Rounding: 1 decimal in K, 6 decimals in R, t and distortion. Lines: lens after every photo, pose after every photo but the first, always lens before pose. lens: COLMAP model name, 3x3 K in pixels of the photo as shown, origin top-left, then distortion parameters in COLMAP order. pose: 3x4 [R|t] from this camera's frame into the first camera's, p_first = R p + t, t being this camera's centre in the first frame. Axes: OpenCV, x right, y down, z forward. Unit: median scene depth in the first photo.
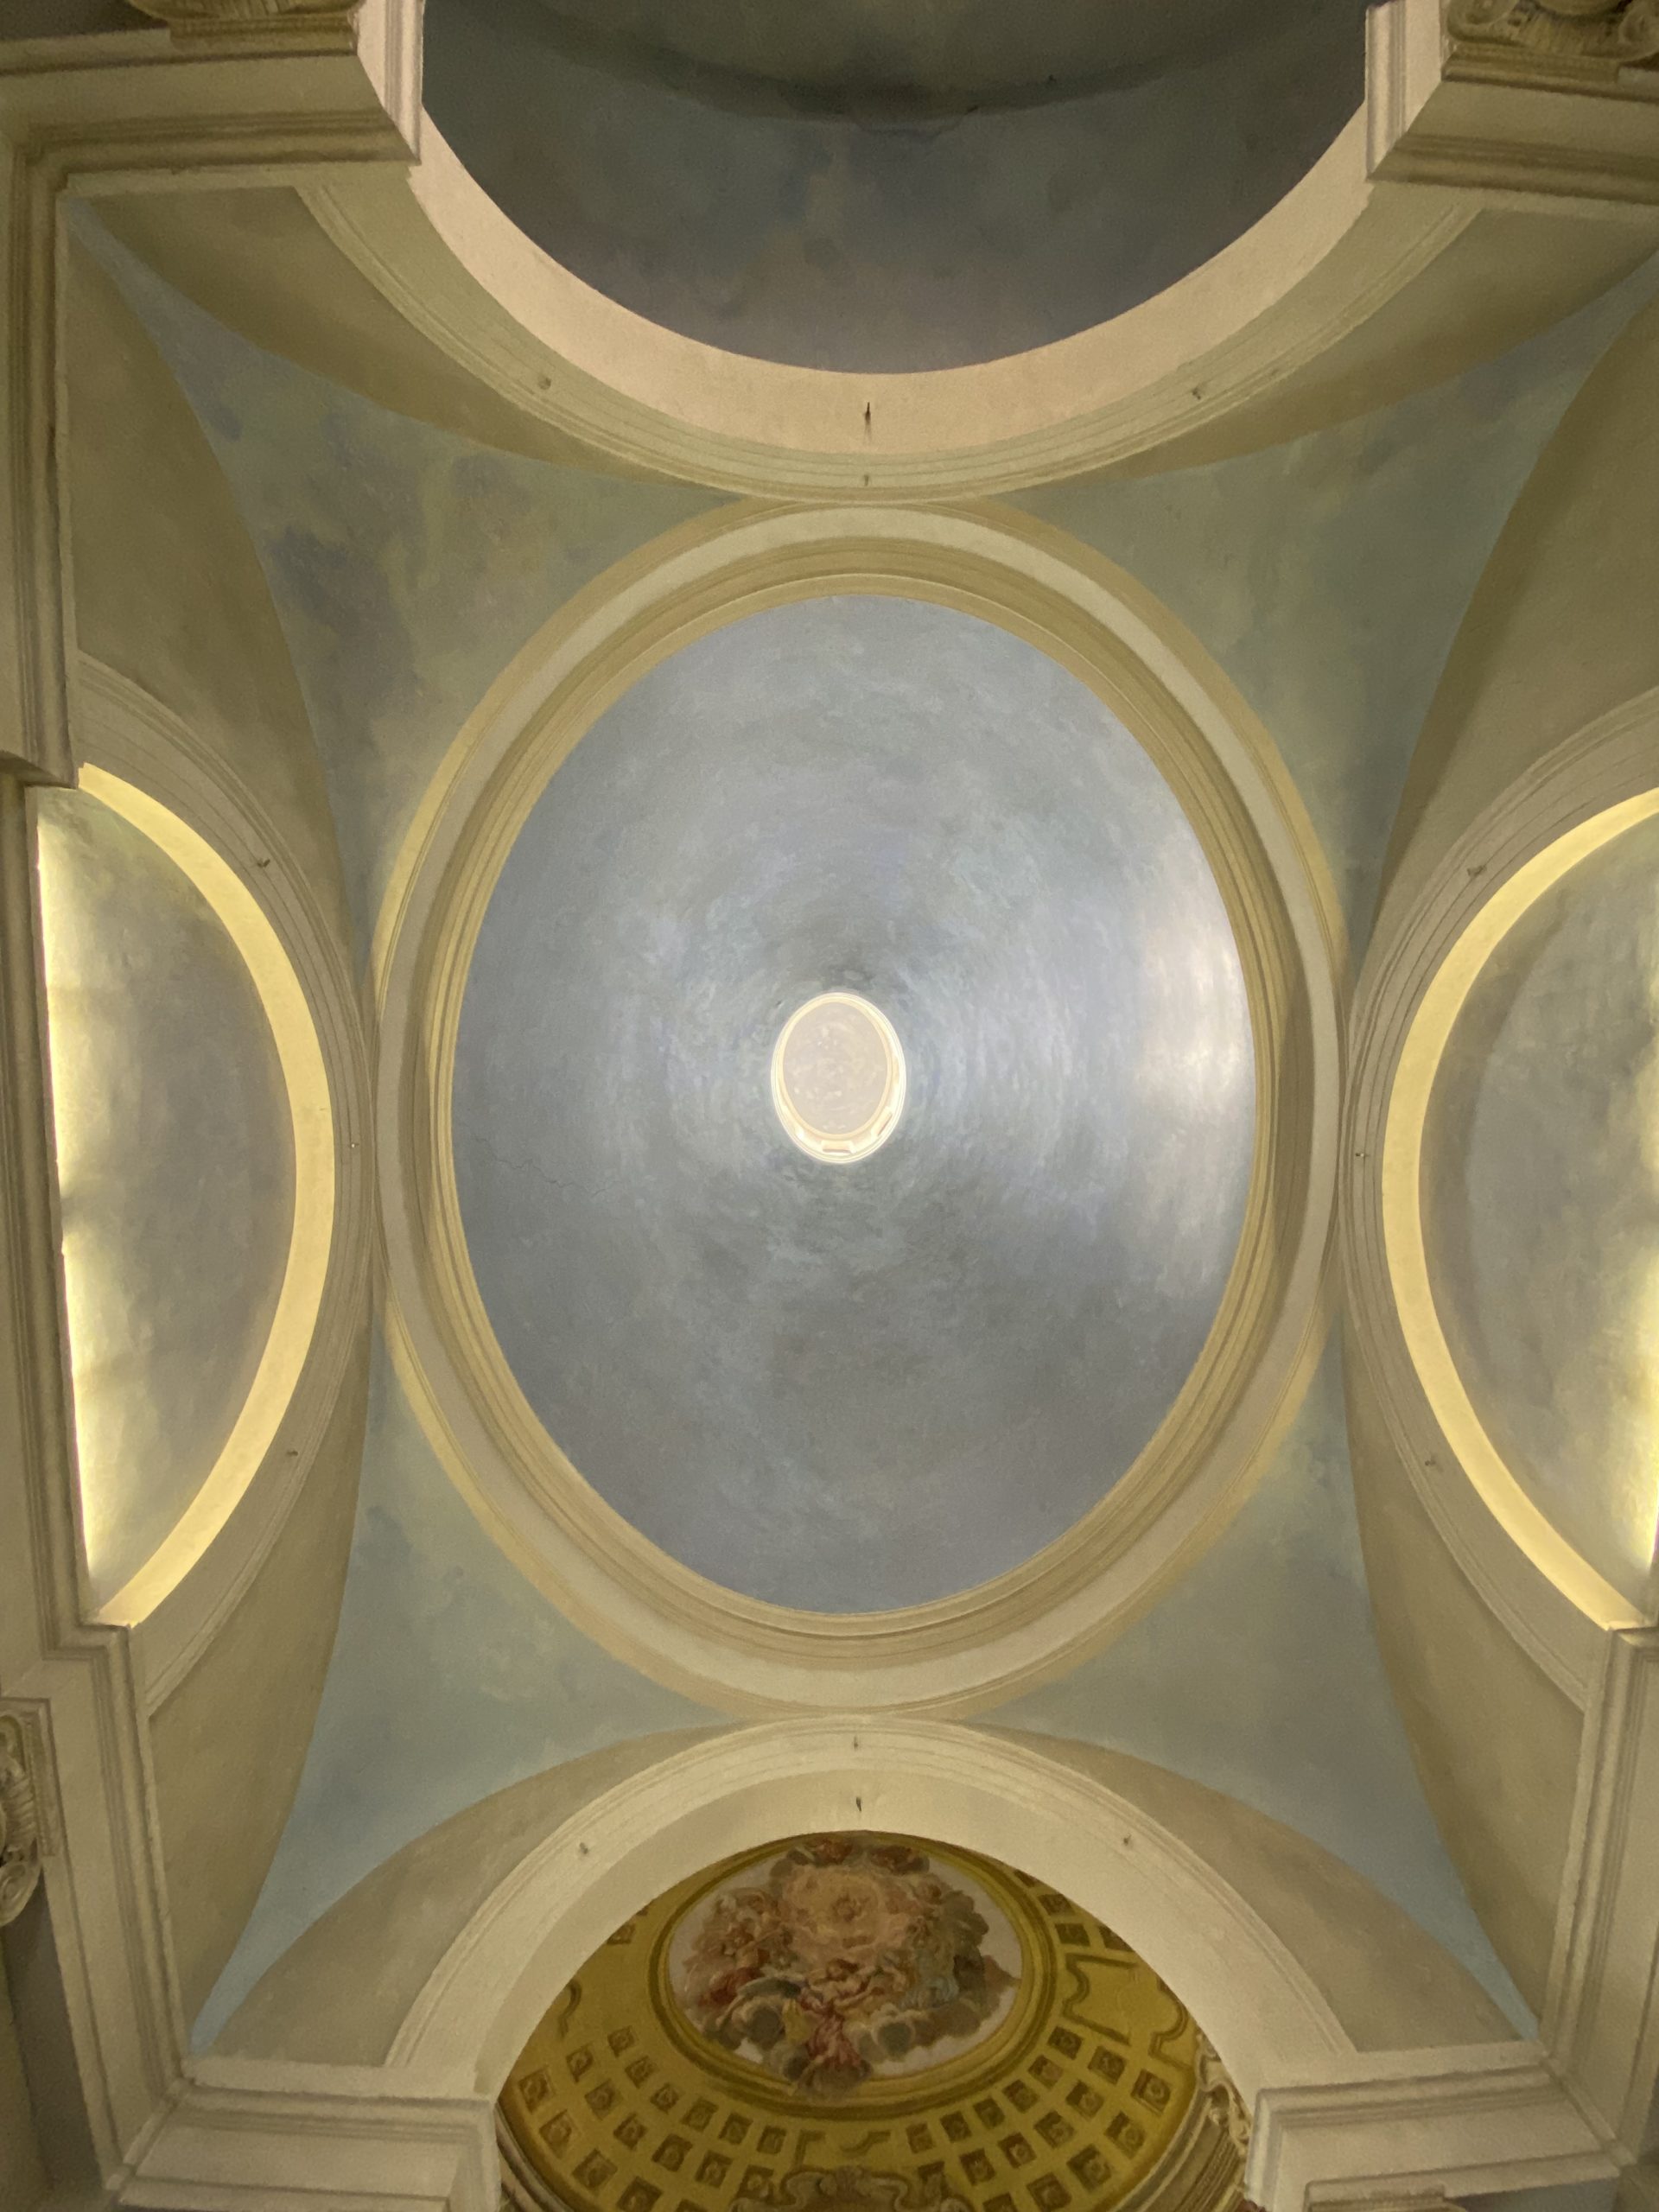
lens RADIAL K [[886.3, 0, 824.1], [0, 886.3, 1106.3], [0, 0, 1]] dist [-0.016150, -0.001618]
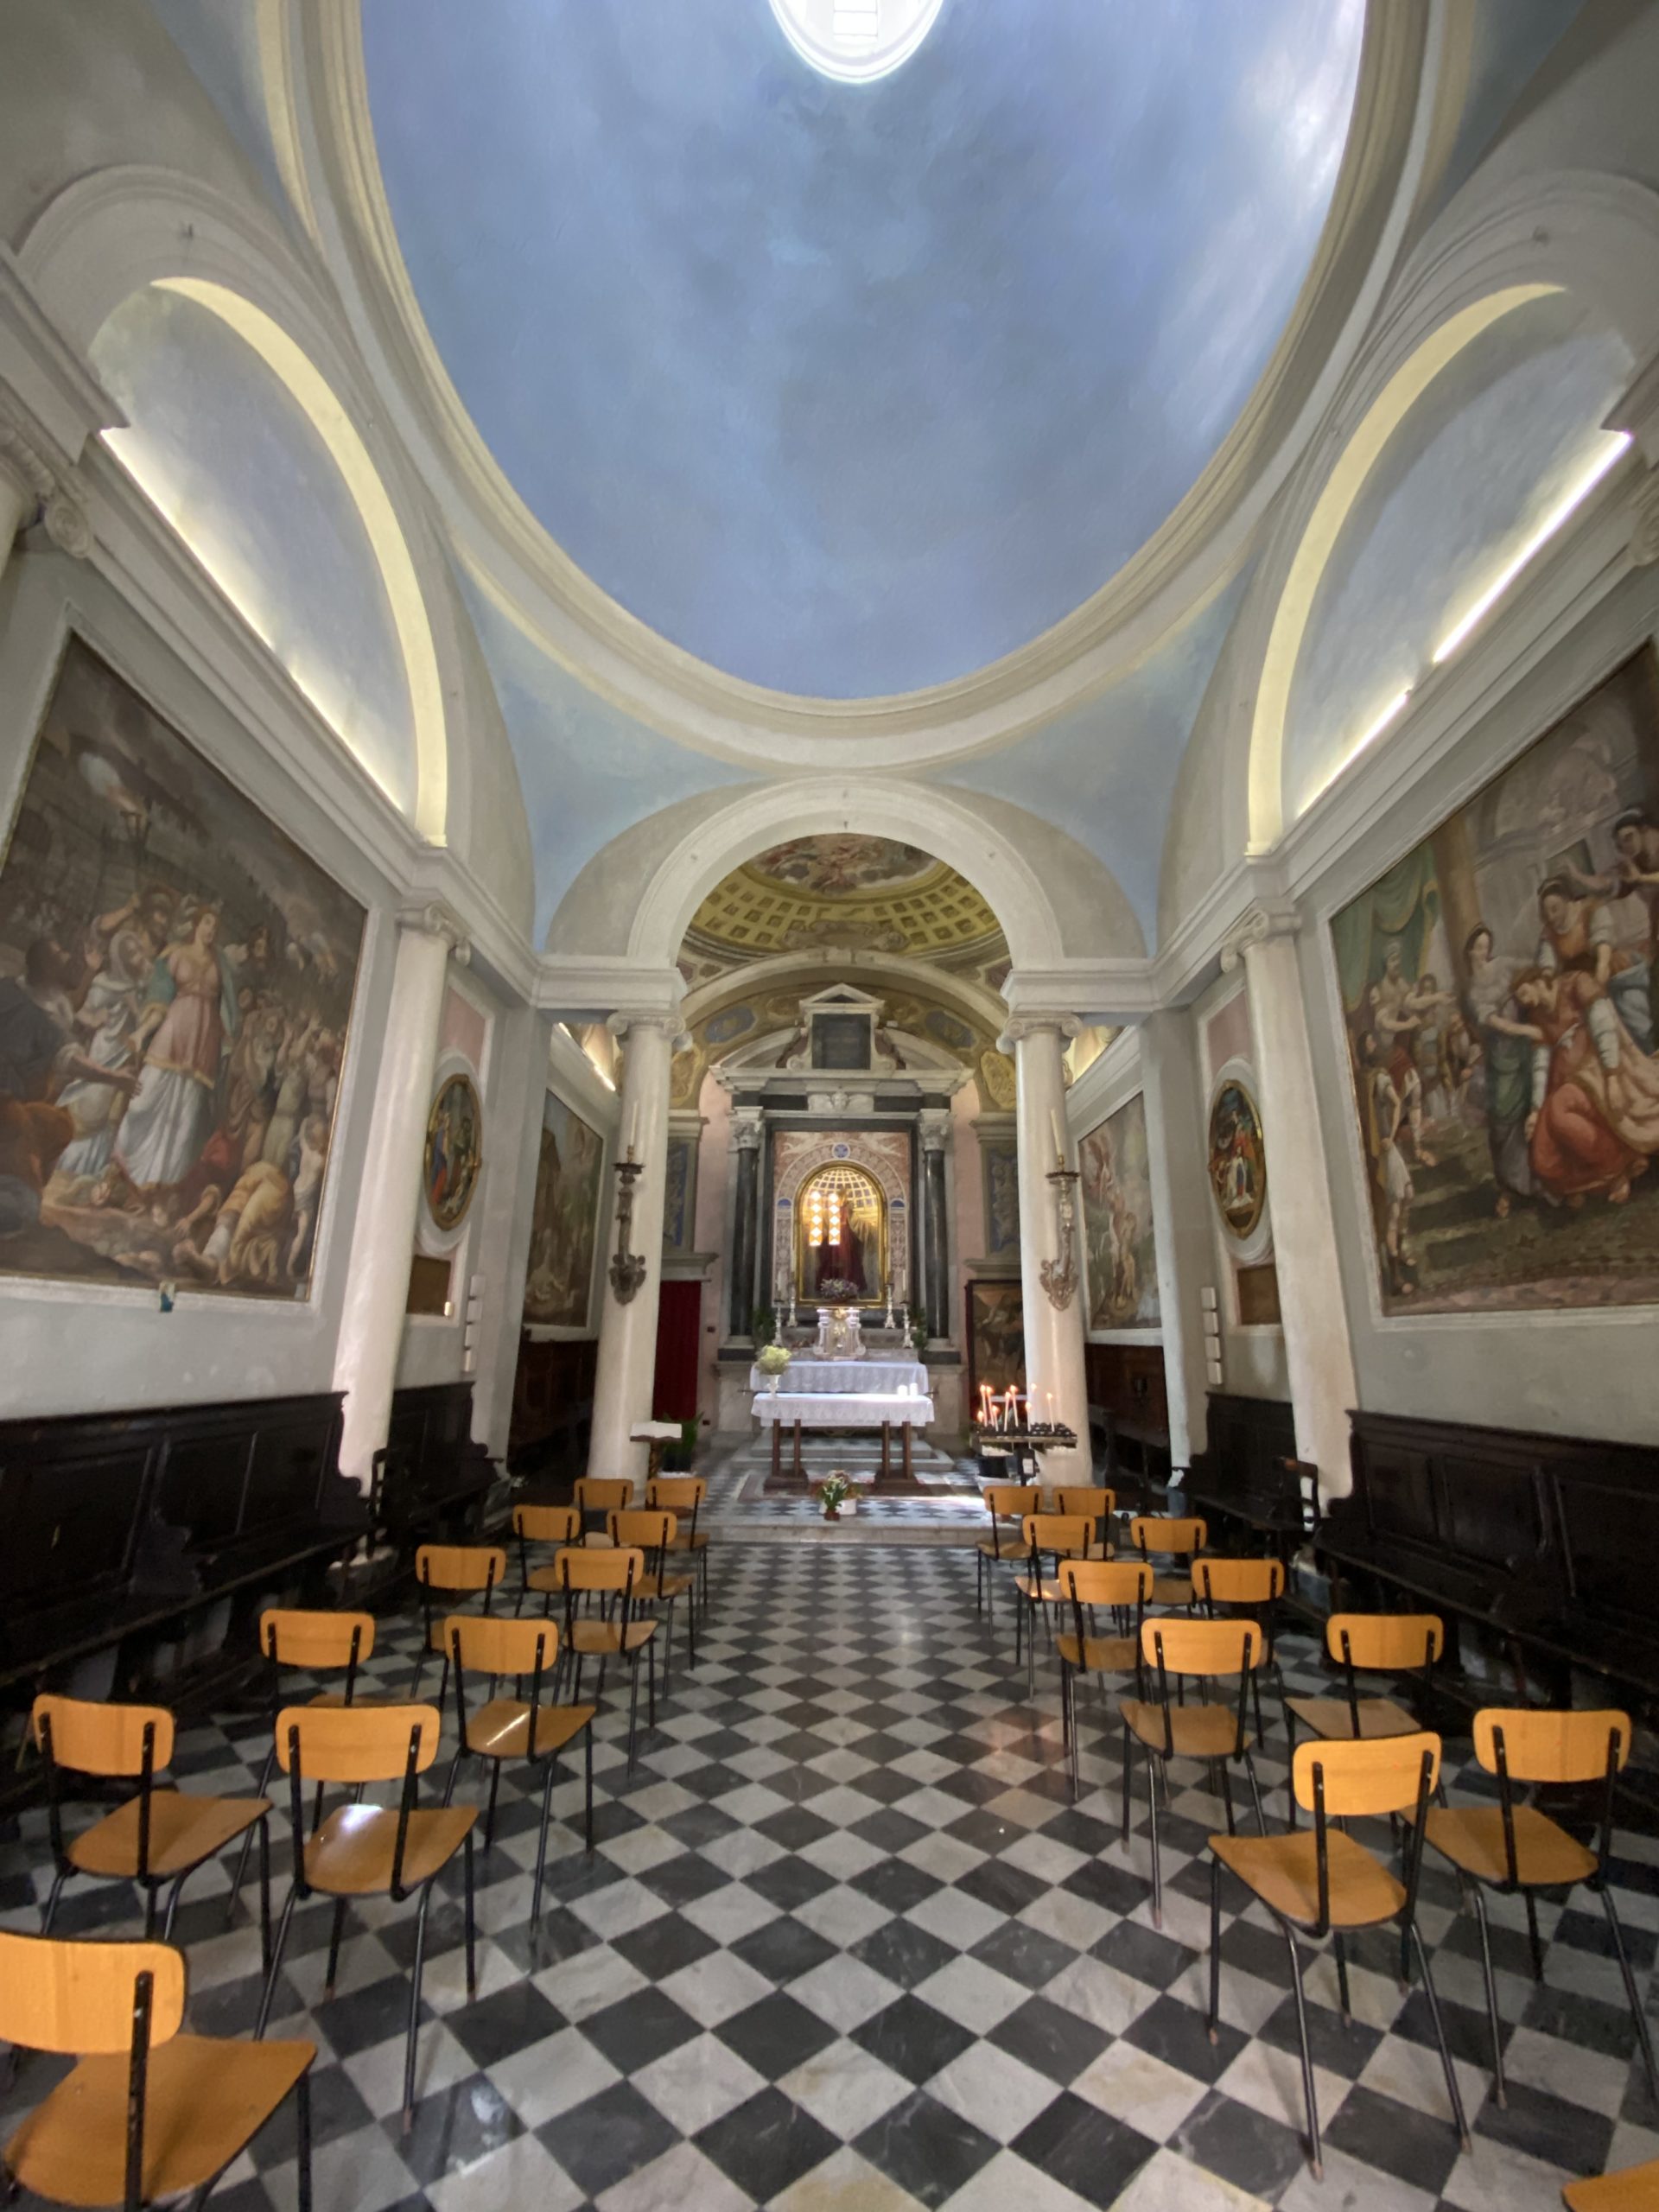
lens RADIAL K [[886.3, 0, 819.3], [0, 886.3, 1097.1], [0, 0, 1]] dist [-0.016150, -0.001618]
pose [[0.999432, 0.018135, -0.028412, 0.037297], [0.020409, 0.345255, 0.938287, -0.518454], [0.026825, -0.938334, 0.344689, -0.080643]]
